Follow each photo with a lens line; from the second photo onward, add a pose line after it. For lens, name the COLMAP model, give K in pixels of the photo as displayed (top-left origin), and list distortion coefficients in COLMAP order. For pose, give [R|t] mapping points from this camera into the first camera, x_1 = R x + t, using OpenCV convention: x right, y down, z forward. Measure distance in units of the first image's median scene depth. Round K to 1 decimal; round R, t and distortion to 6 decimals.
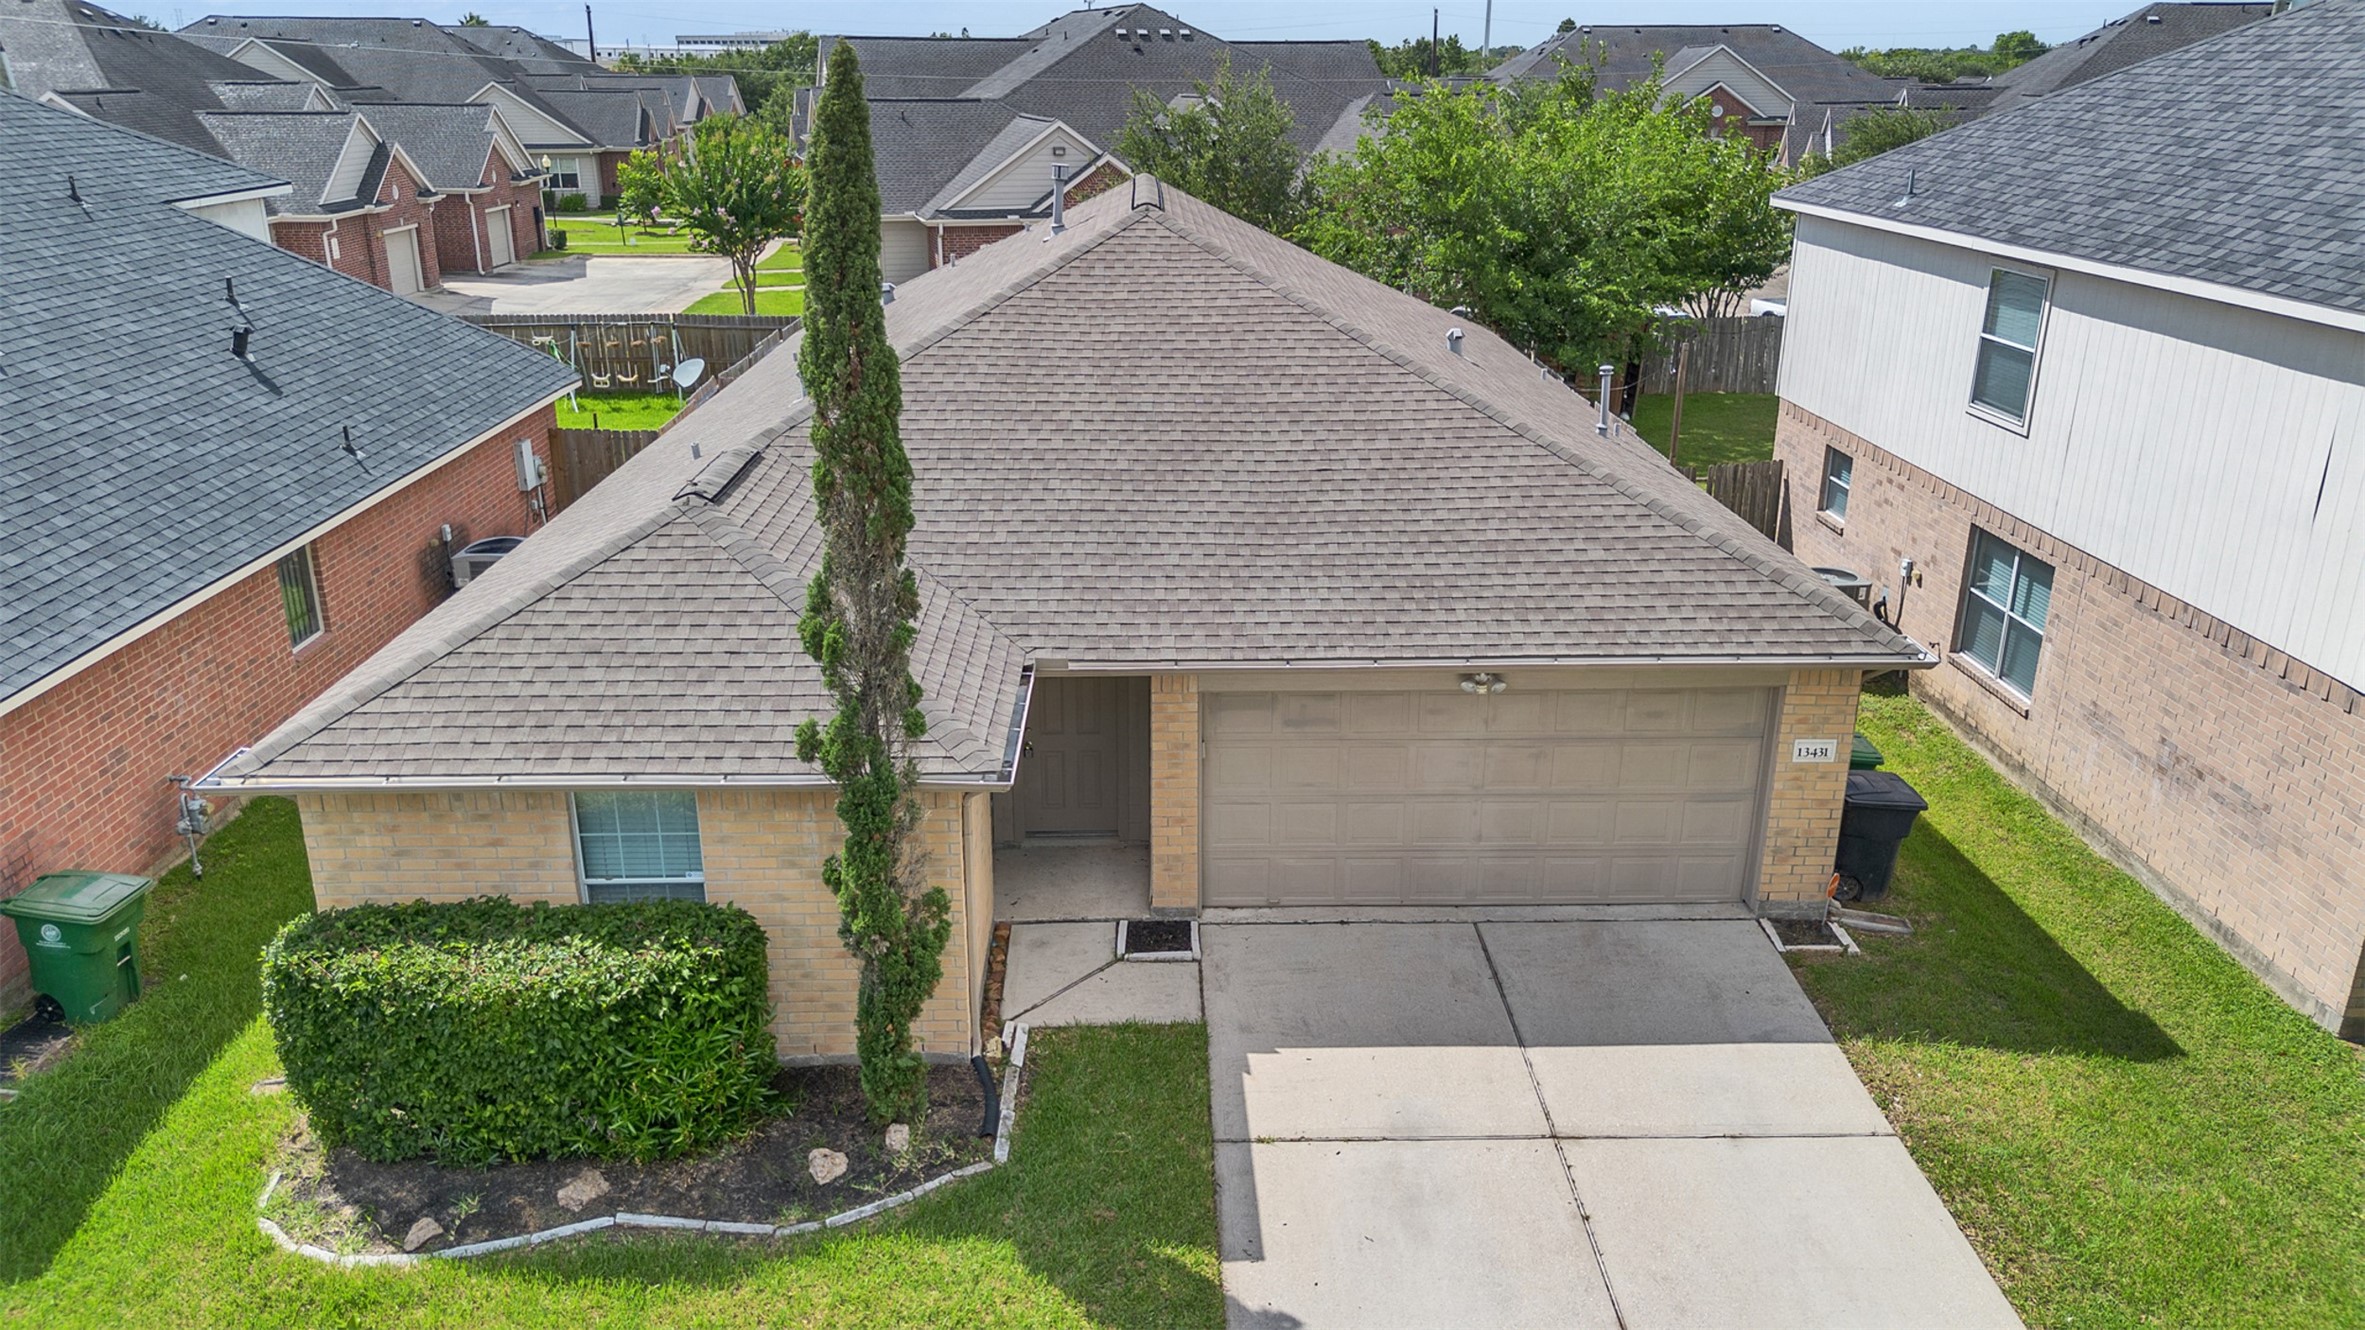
lens RADIAL K [[1666.0, 0, 1182.5], [0, 1666.0, 665.0], [0, 0, 1]] dist [0.051371, -0.000818]
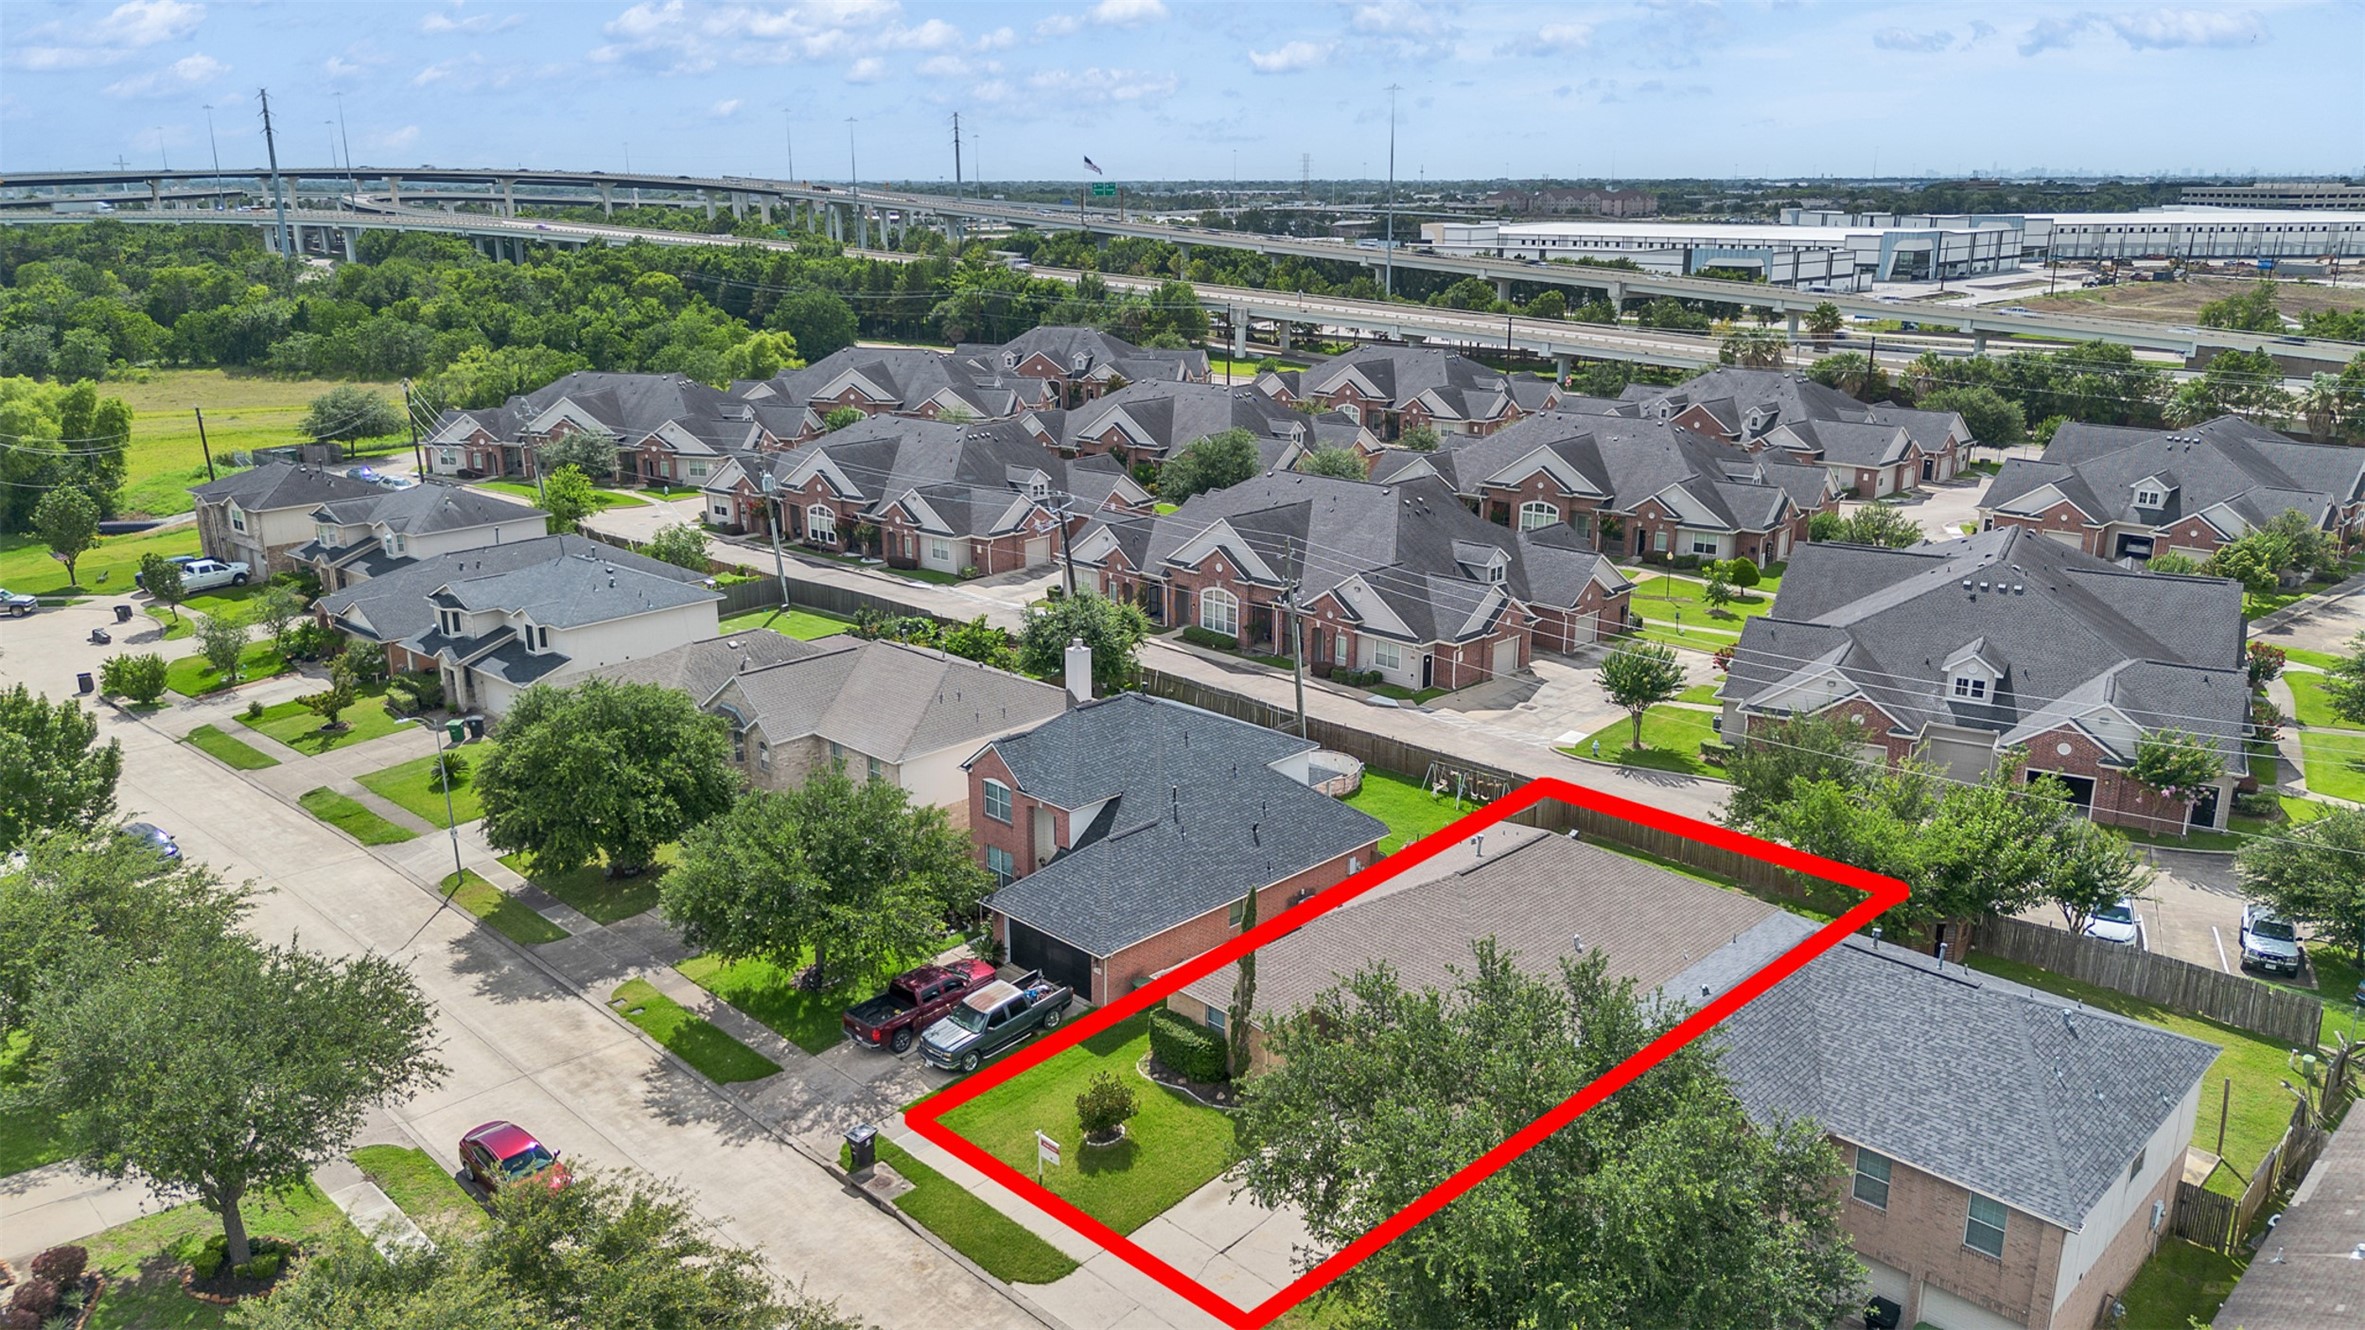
lens RADIAL K [[1666.0, 0, 1182.5], [0, 1666.0, 665.0], [0, 0, 1]] dist [0.051371, -0.000818]
pose [[0.690367, 0.192857, -0.697281, 1.725195], [-0.240271, 0.970228, 0.030461, -0.623735], [0.682396, 0.146507, 0.716151, -1.633355]]
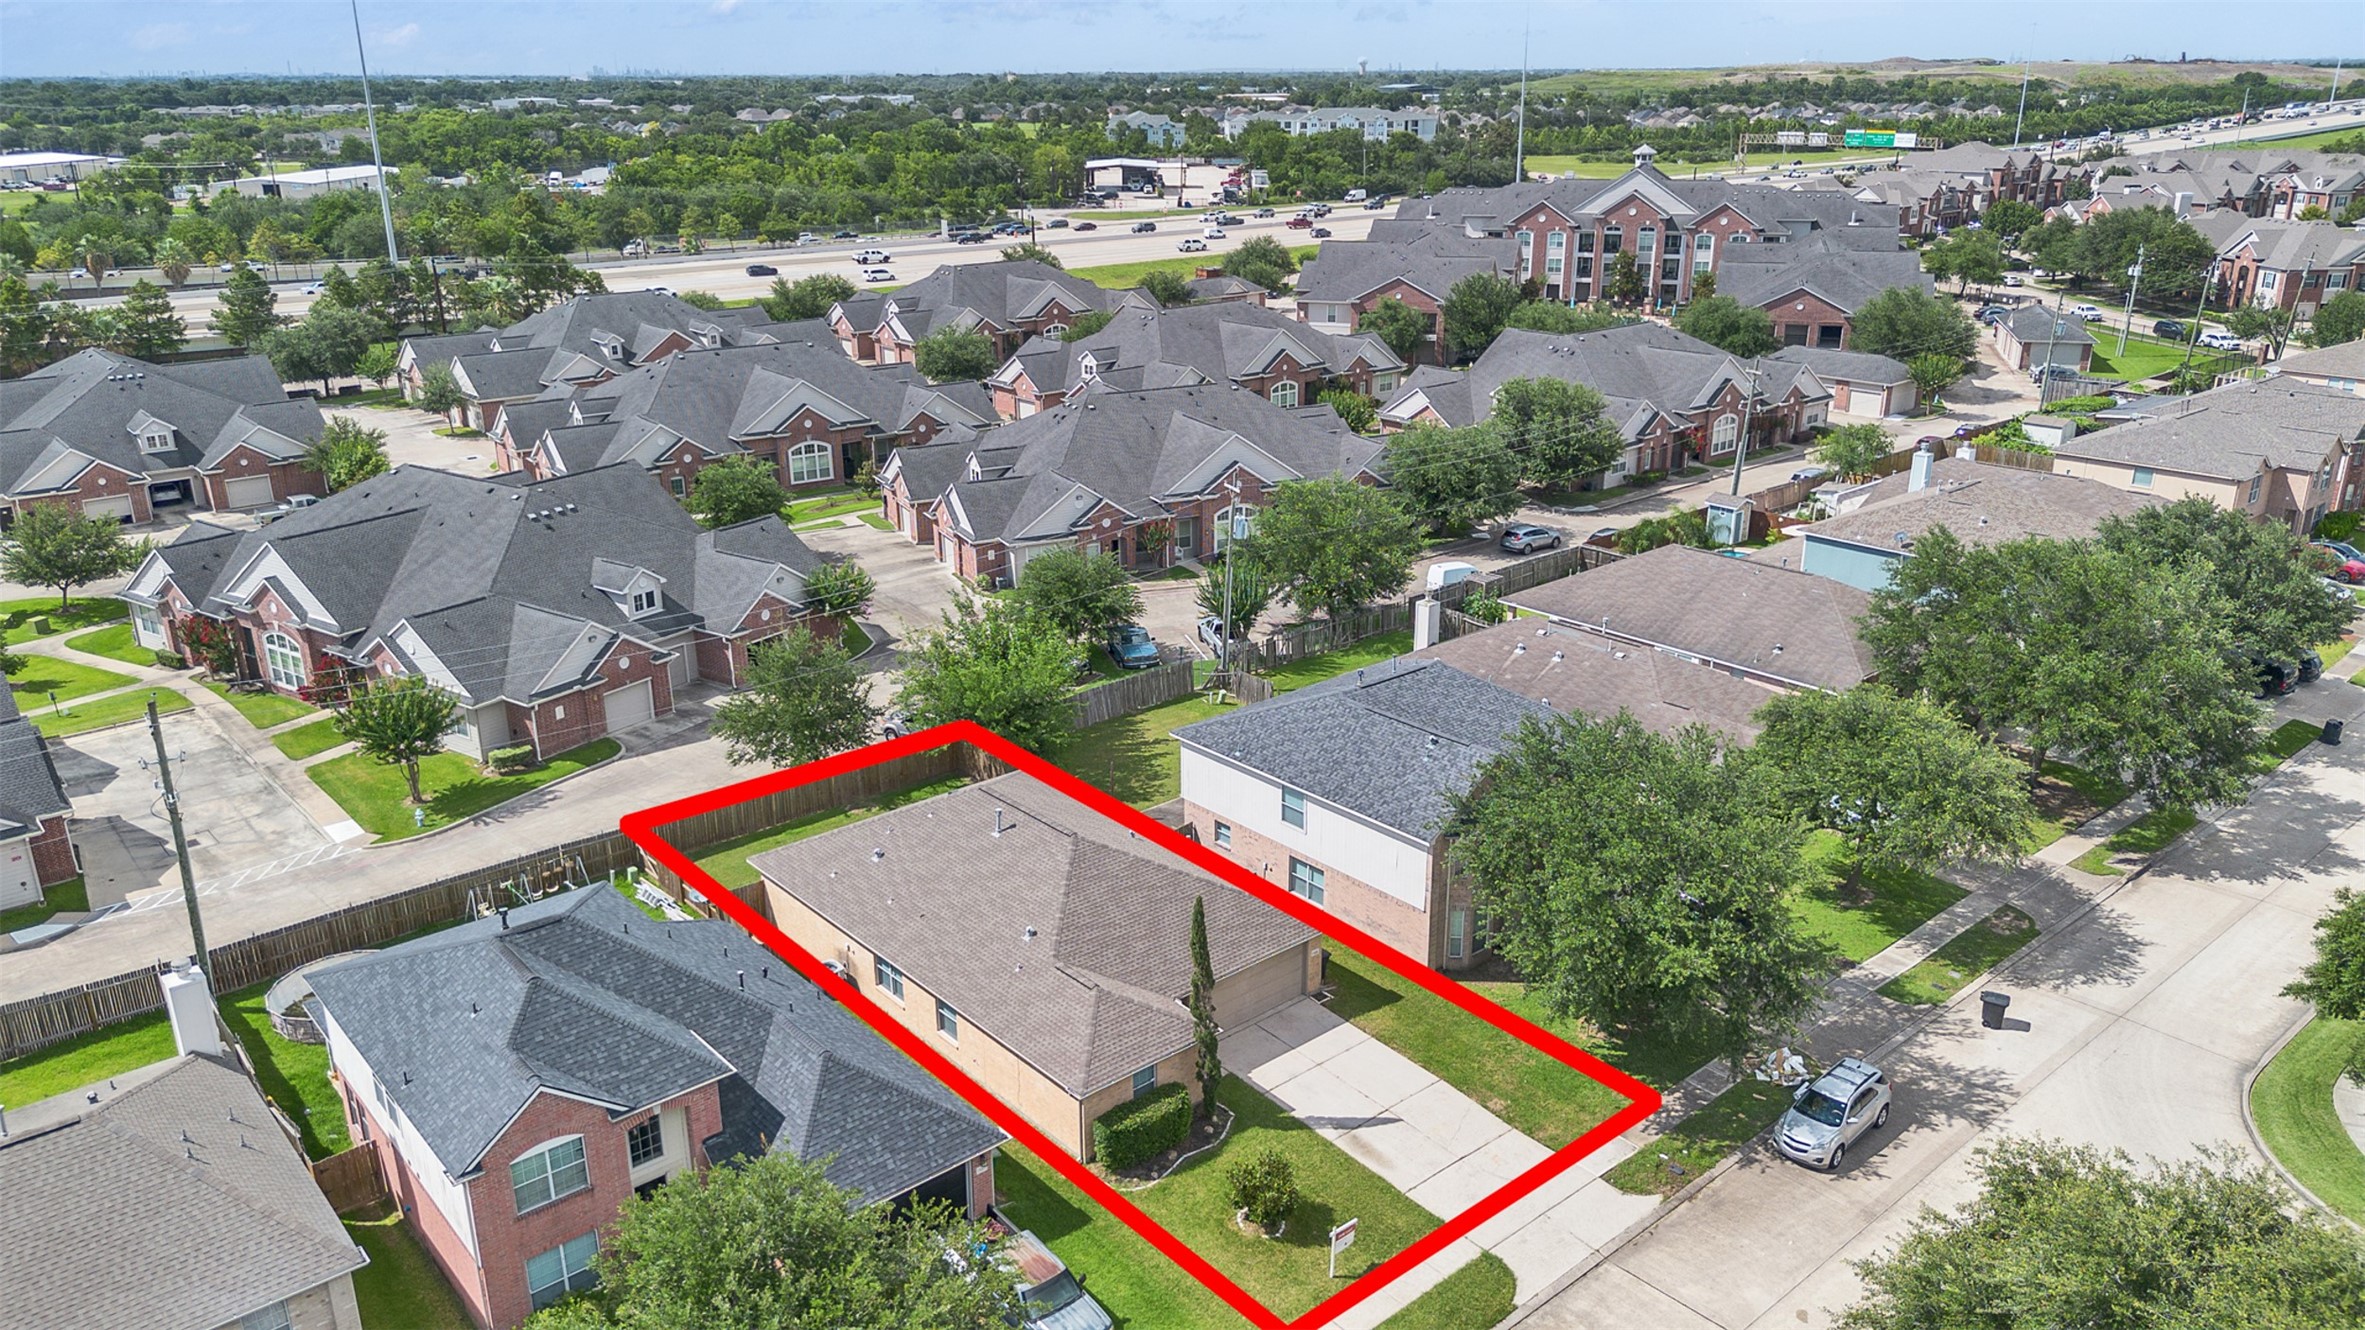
lens RADIAL K [[1666.0, 0, 1182.5], [0, 1666.0, 665.0], [0, 0, 1]] dist [0.051371, -0.000818]
pose [[0.774931, -0.223114, 0.591356, -1.596061], [0.227247, 0.971410, 0.068713, -0.741222], [-0.589780, 0.081136, 0.803478, -1.587124]]
